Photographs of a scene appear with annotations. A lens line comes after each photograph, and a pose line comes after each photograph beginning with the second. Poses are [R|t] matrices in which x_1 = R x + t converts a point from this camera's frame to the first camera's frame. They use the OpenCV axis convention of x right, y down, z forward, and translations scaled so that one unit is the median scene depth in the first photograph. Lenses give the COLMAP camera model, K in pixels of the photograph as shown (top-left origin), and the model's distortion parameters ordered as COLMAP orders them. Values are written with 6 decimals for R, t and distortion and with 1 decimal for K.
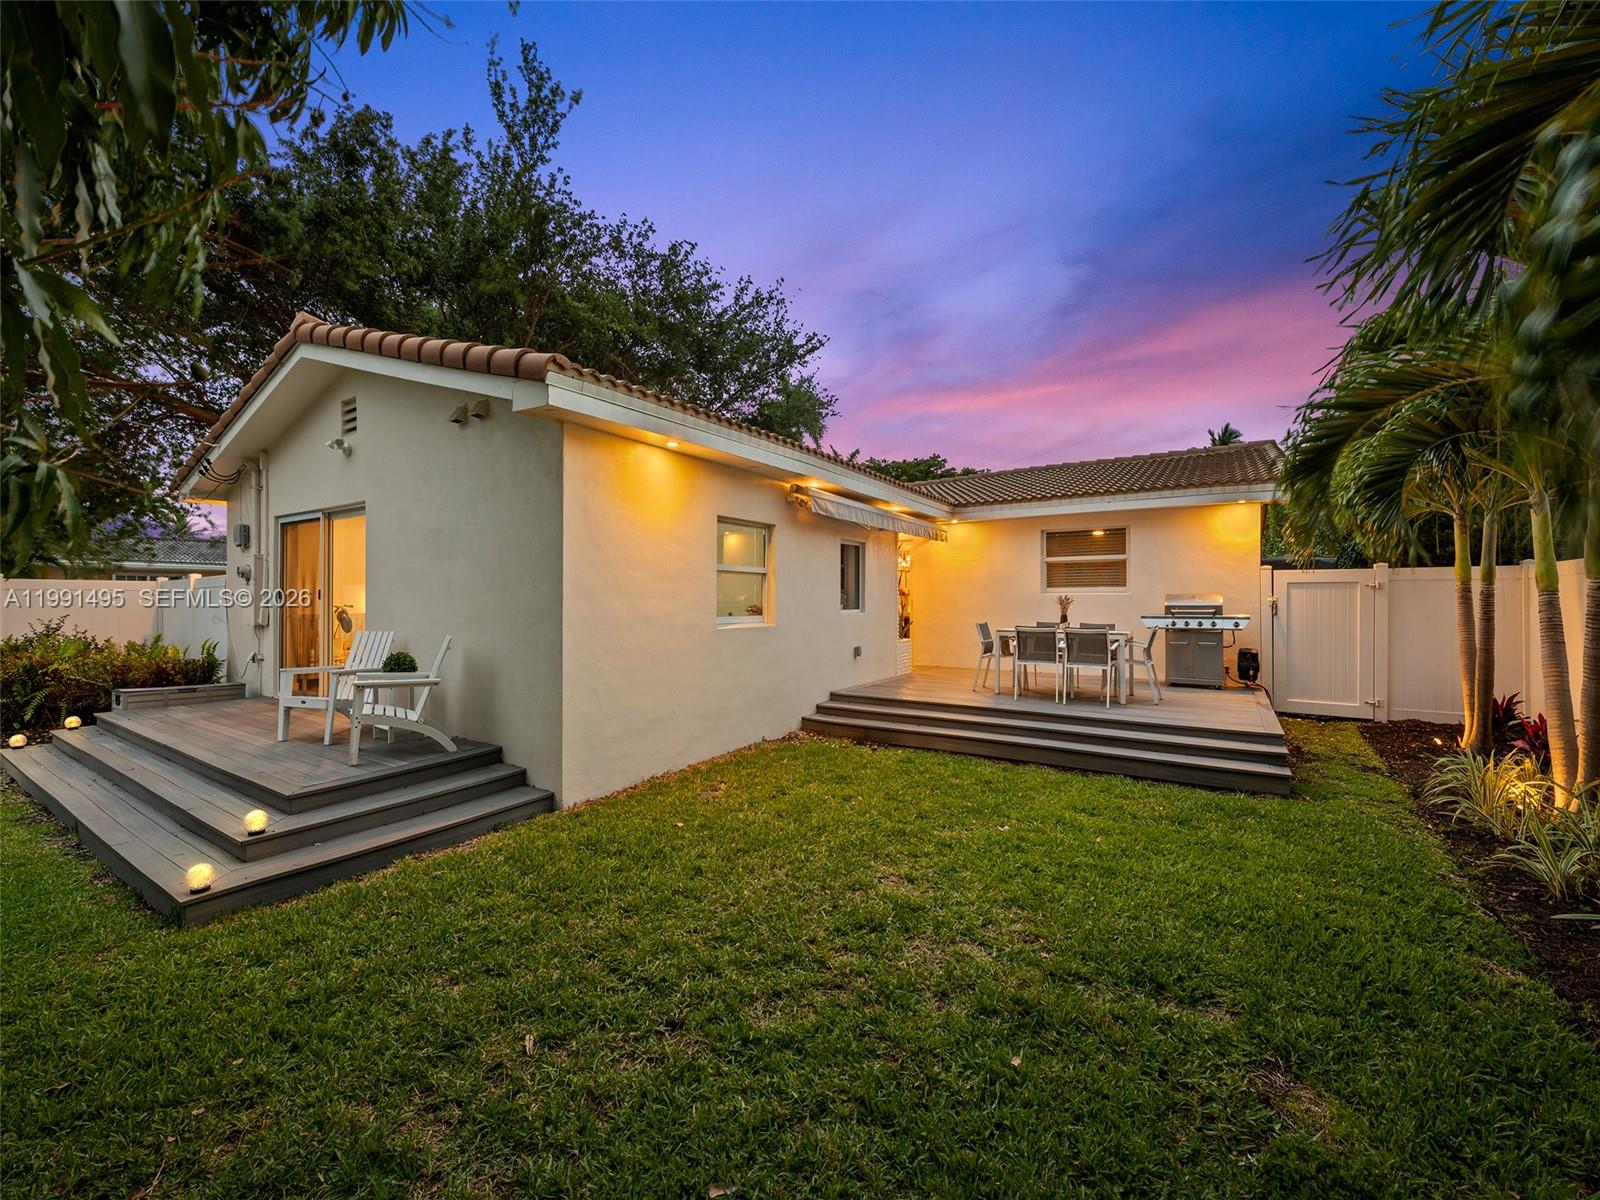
lens RADIAL K [[651.0, 0, 800.0], [0, 651.0, 600.0], [0, 0, 1]] dist [-0.000640, -0.000185]
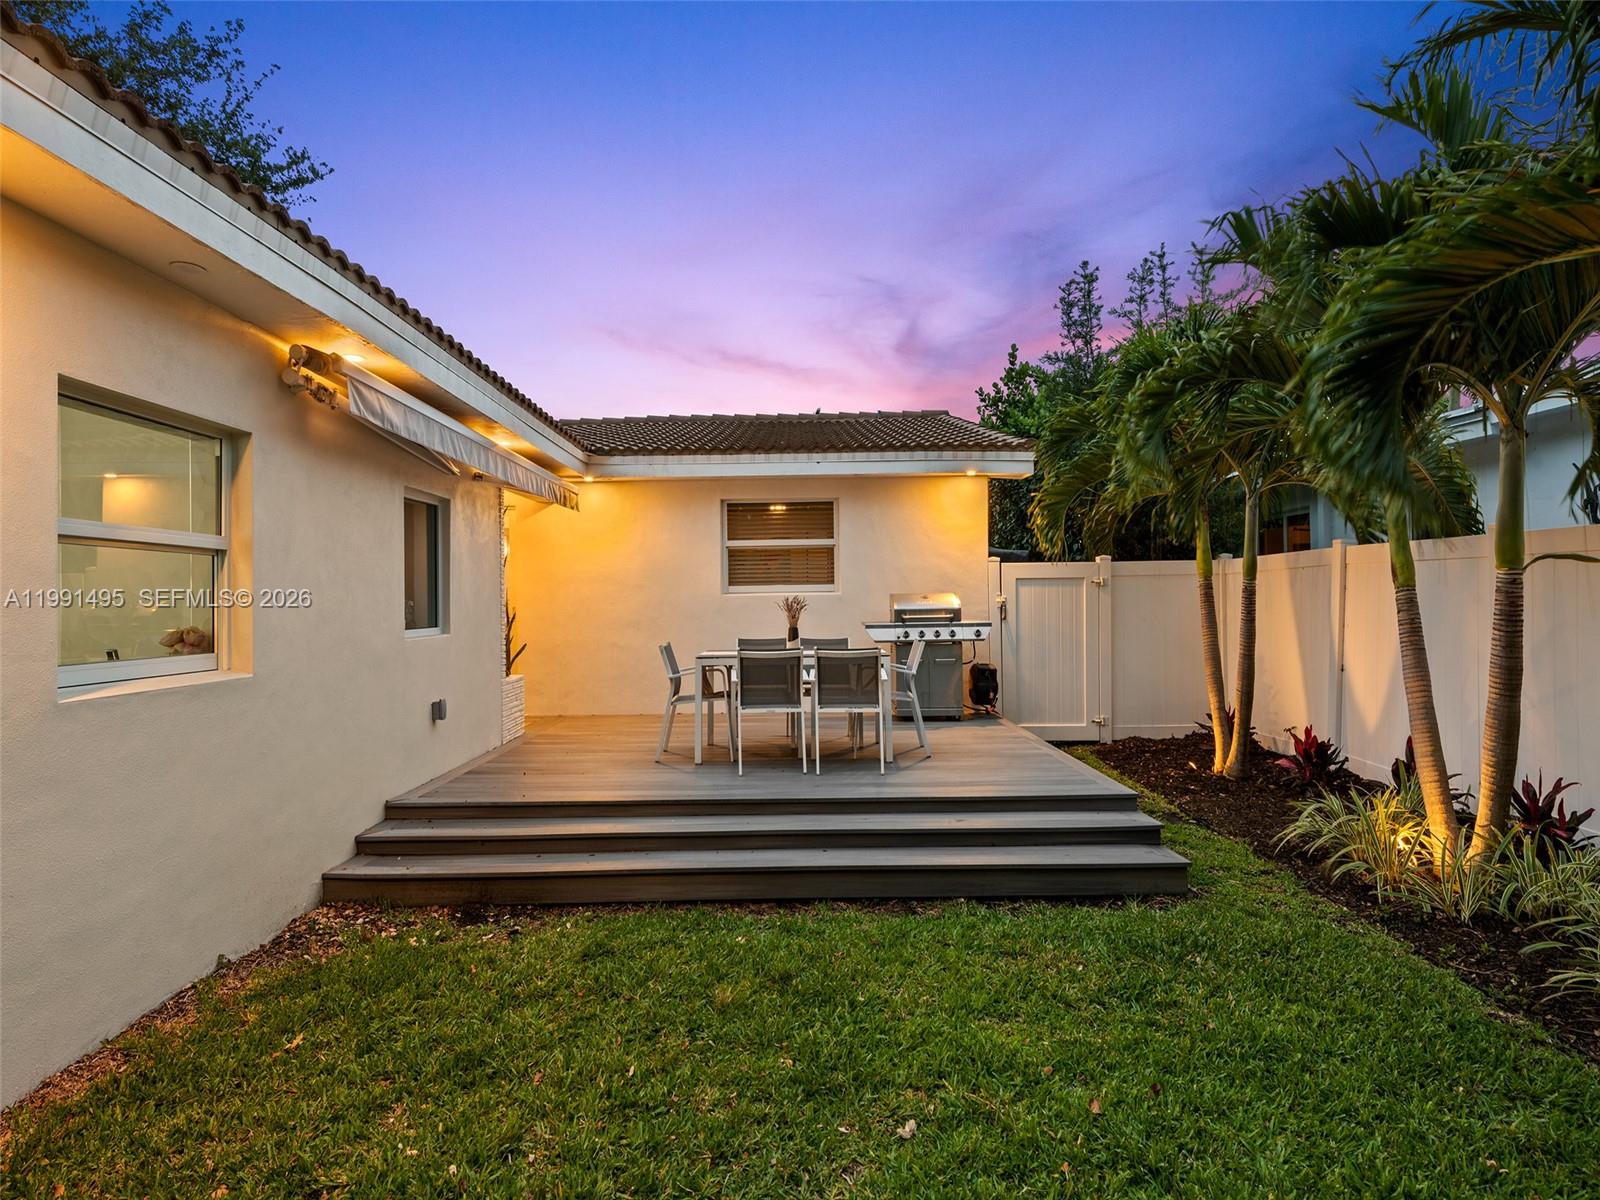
lens RADIAL K [[830.4, 0, 801.9], [0, 830.4, 592.6], [0, 0, 1]] dist [0.003655, -0.001824]
pose [[0.839133, -0.006609, 0.543886, -0.026804], [0.013860, 0.999861, -0.009235, -0.003645], [-0.543750, 0.015288, 0.839108, 0.304855]]
